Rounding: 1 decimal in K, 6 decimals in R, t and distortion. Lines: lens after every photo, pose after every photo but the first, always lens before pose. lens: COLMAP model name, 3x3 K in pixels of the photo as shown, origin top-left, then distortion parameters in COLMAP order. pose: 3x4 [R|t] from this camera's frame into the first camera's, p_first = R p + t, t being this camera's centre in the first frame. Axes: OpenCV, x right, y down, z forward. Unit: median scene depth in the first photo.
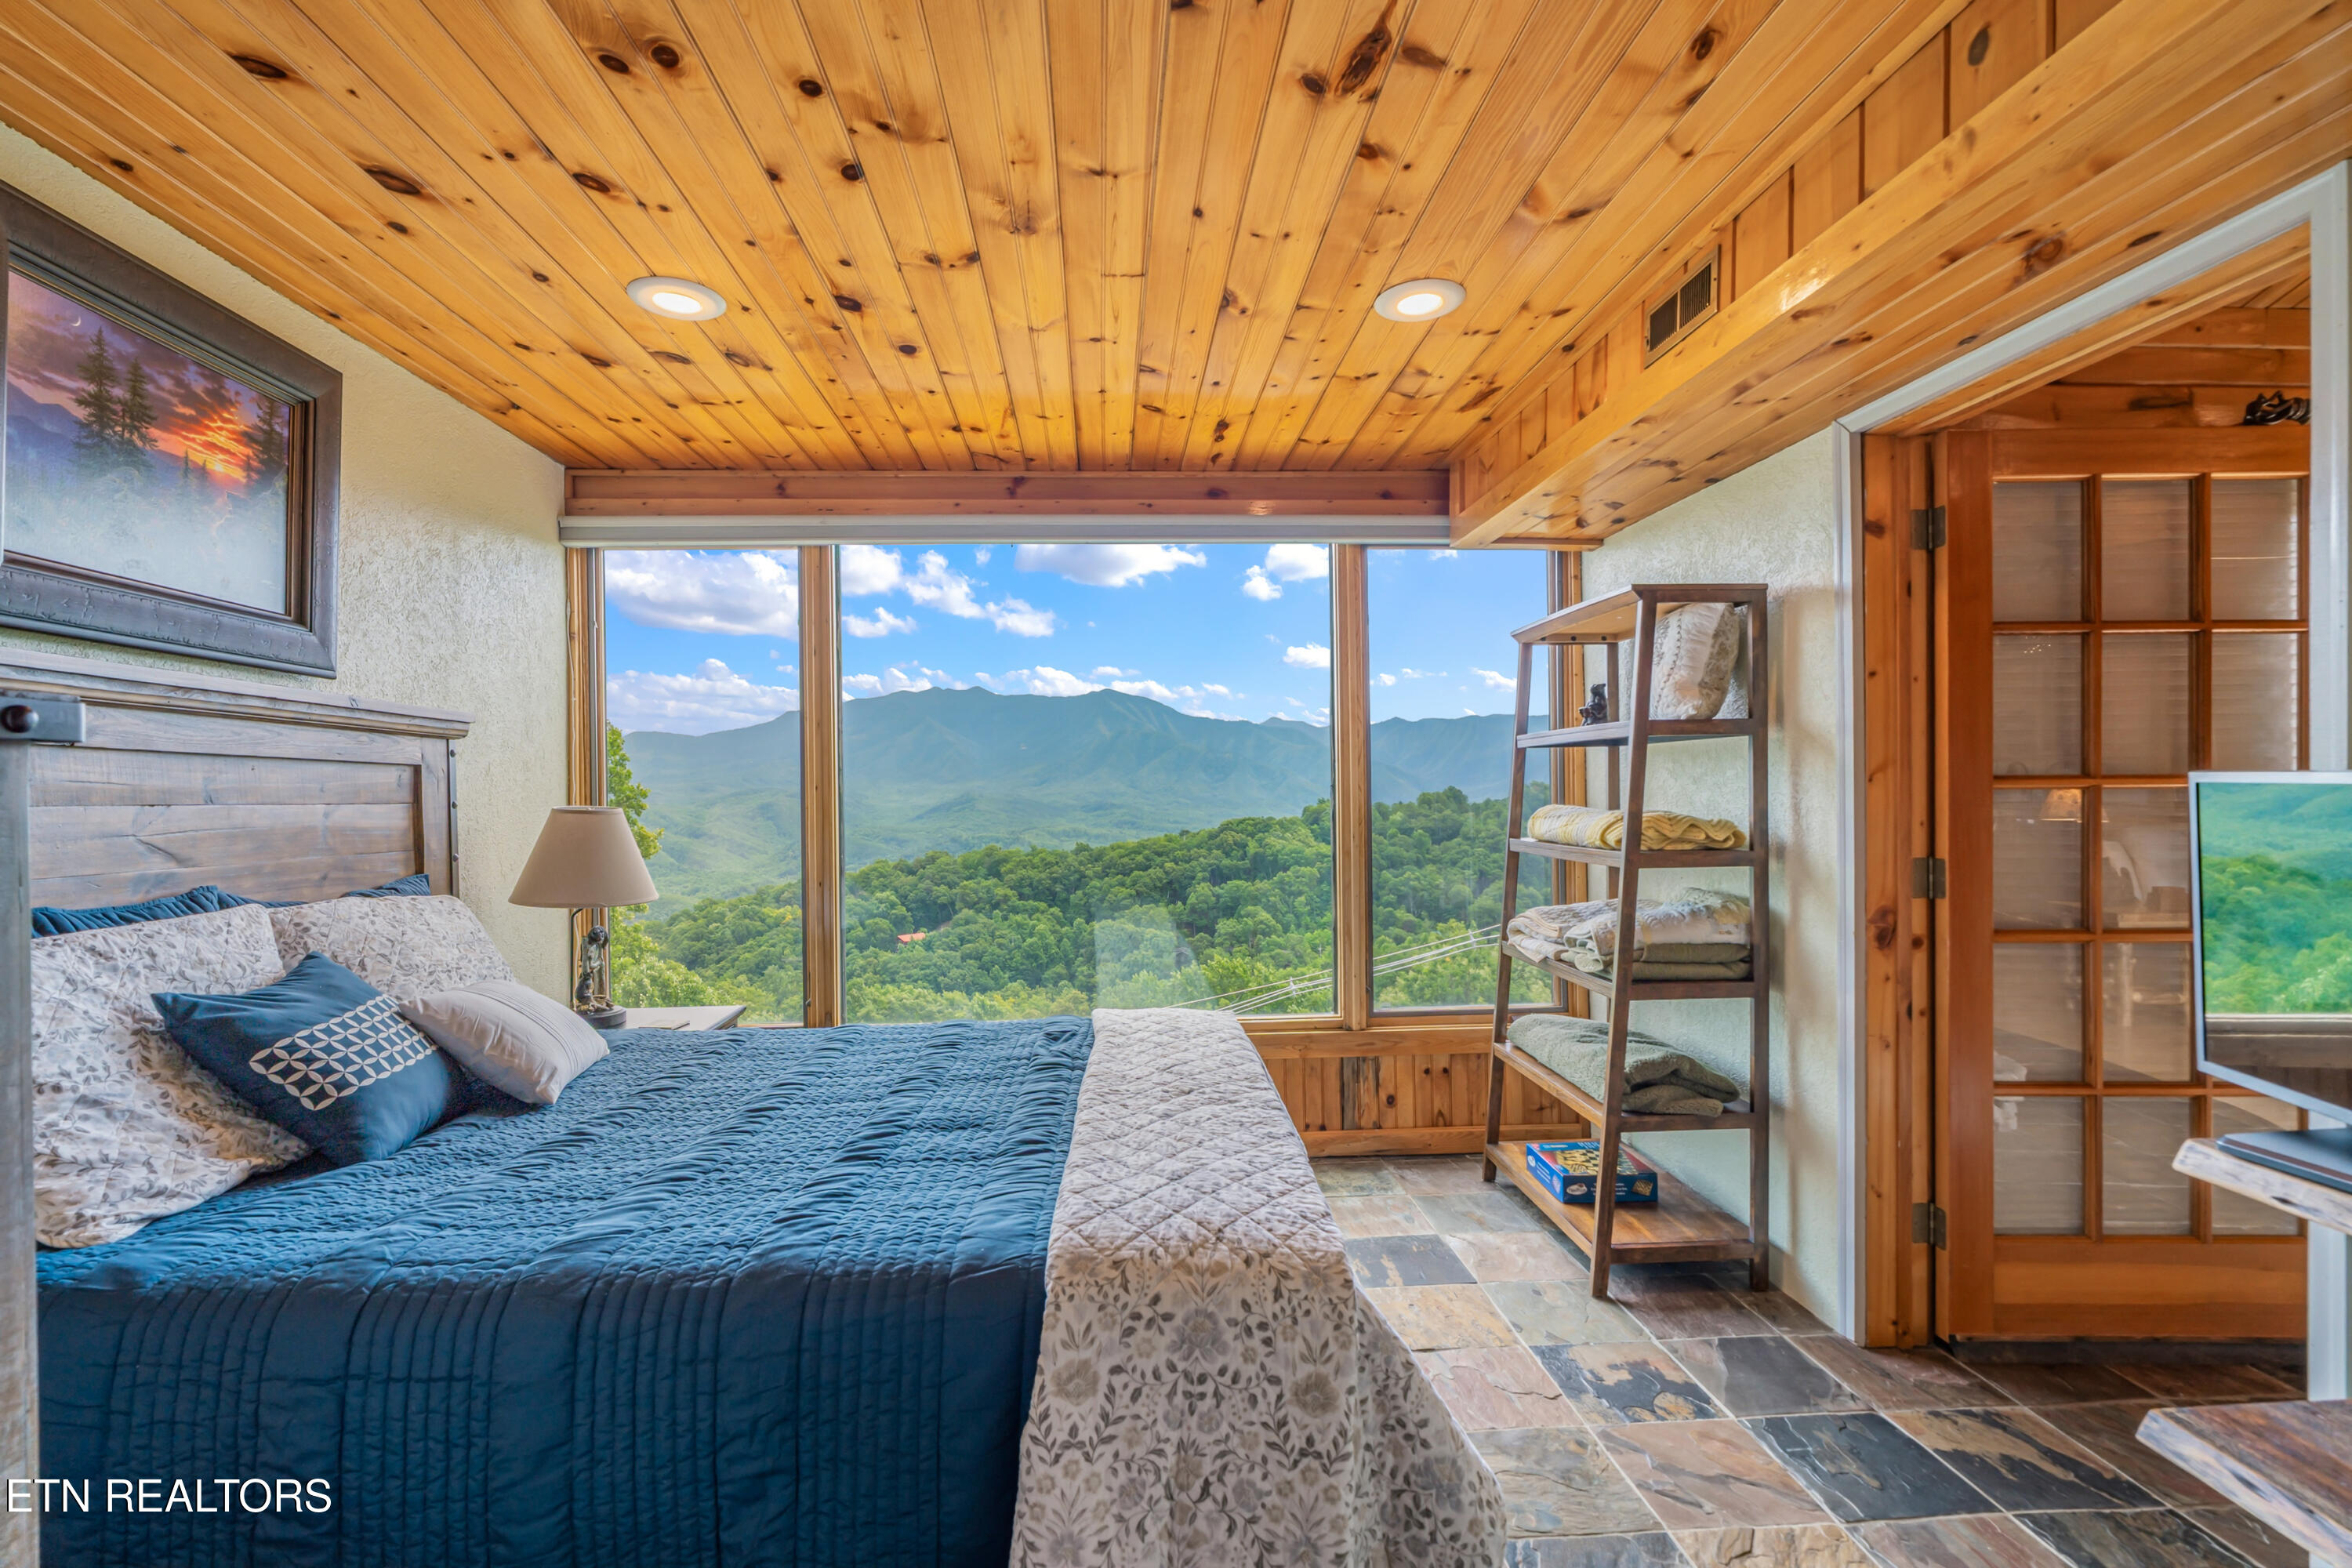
lens RADIAL K [[1047.8, 0, 1163.8], [0, 1047.8, 791.7], [0, 0, 1]] dist [-0.003872, 0.001117]
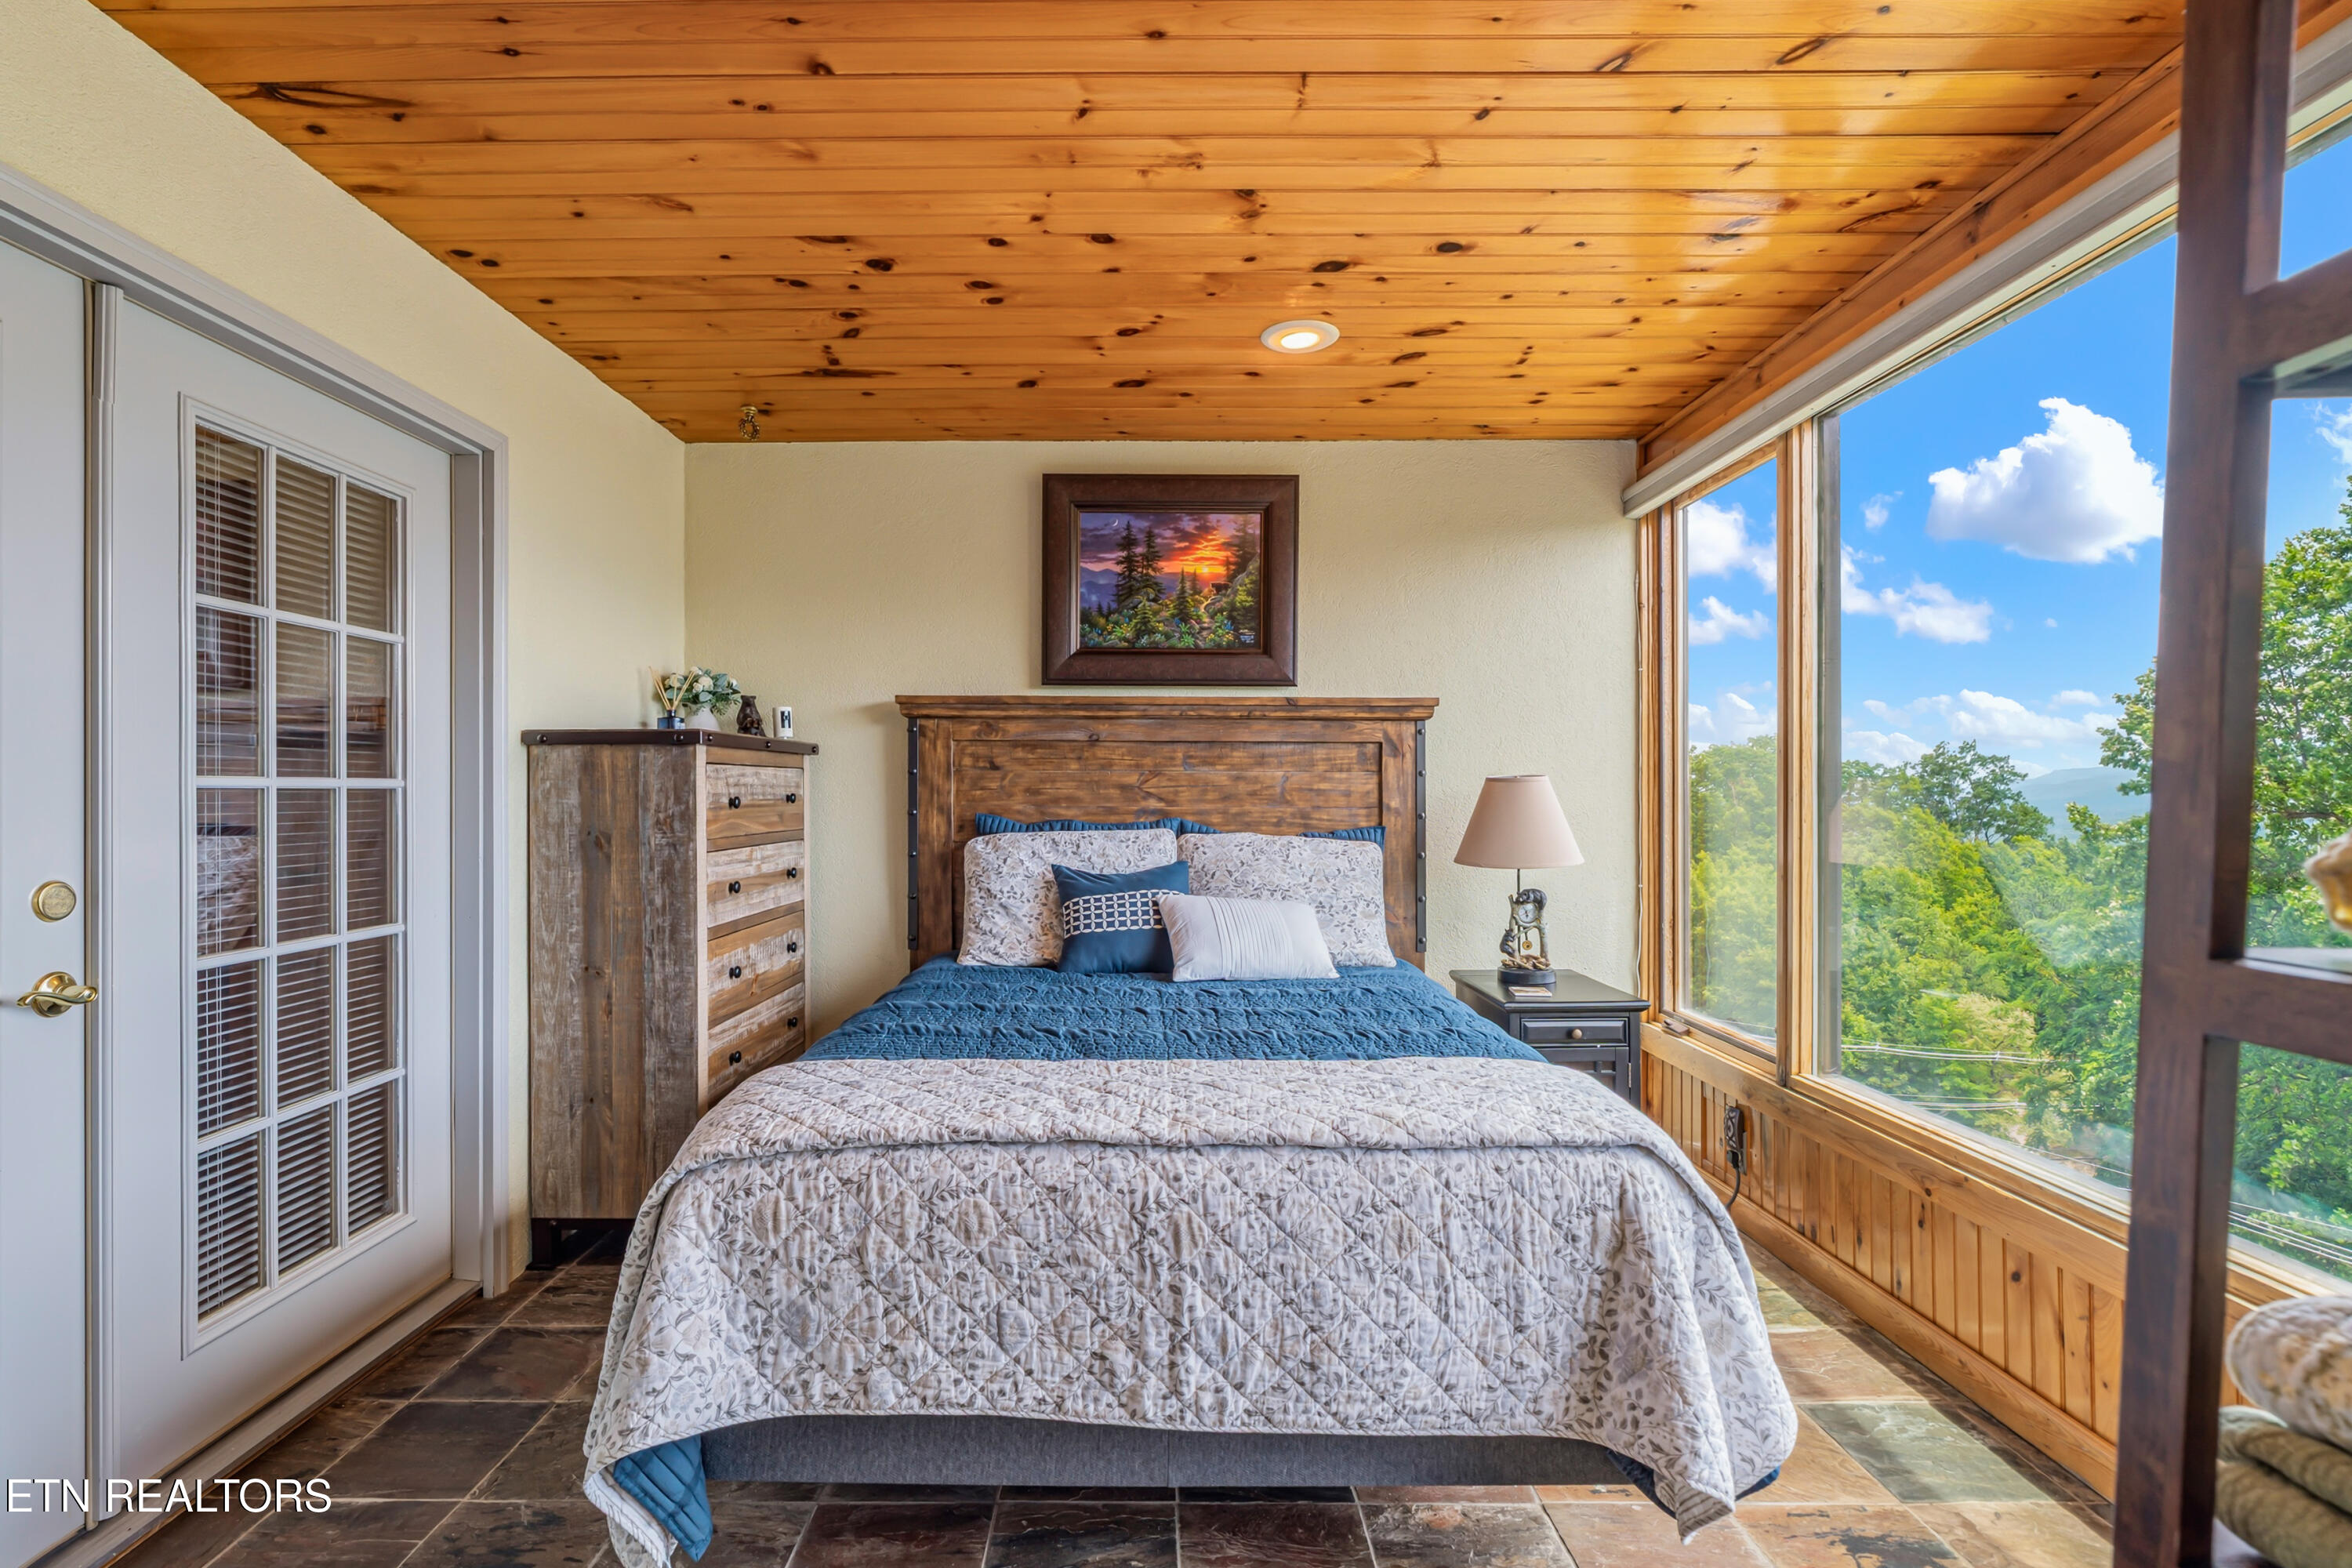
lens RADIAL K [[1047.8, 0, 1151.7], [0, 1047.8, 776.1], [0, 0, 1]] dist [-0.003872, 0.001117]
pose [[-0.065208, 0.020460, -0.997662, 0.692274], [0.001685, 0.999791, 0.020393, -0.011620], [0.997870, -0.000351, -0.065229, 0.896007]]
